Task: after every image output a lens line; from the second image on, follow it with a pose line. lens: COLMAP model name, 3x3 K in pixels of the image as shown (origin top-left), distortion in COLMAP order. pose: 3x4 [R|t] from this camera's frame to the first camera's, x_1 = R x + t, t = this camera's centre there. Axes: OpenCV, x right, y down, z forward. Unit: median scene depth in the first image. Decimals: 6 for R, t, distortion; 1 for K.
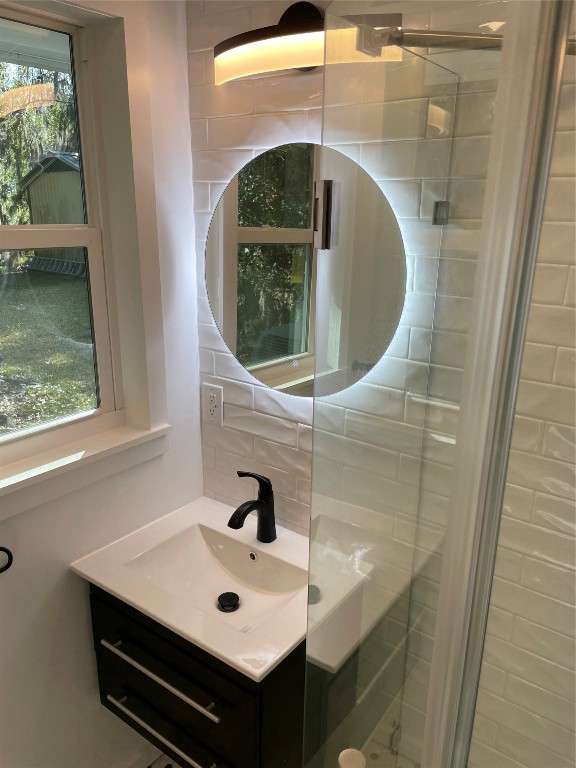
lens RADIAL K [[582.2, 0, 293.2], [0, 582.2, 388.8], [0, 0, 1]] dist [0.037990, -0.031574]
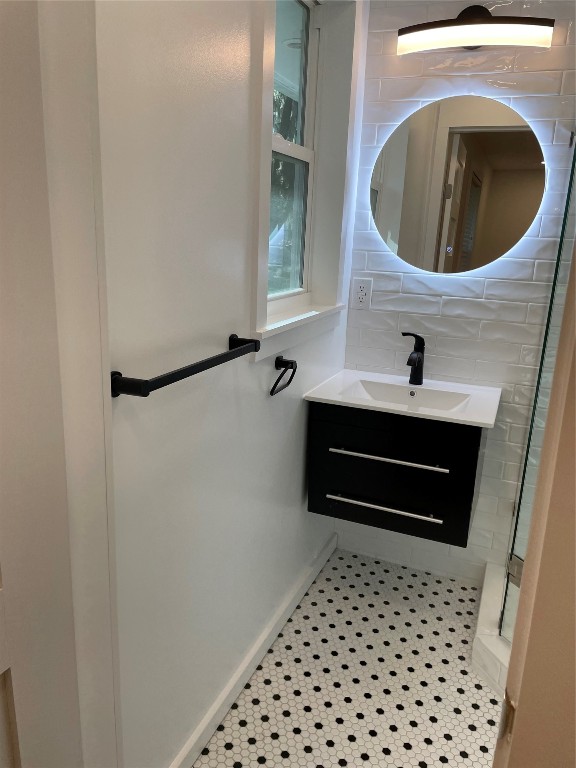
lens RADIAL K [[582.2, 0, 284.4], [0, 582.2, 376.5], [0, 0, 1]] dist [0.037990, -0.031574]
pose [[0.968281, -0.035629, 0.247312, -0.755484], [0.047669, 0.997943, -0.042865, 0.310587], [-0.245276, 0.053295, 0.967987, -0.282848]]
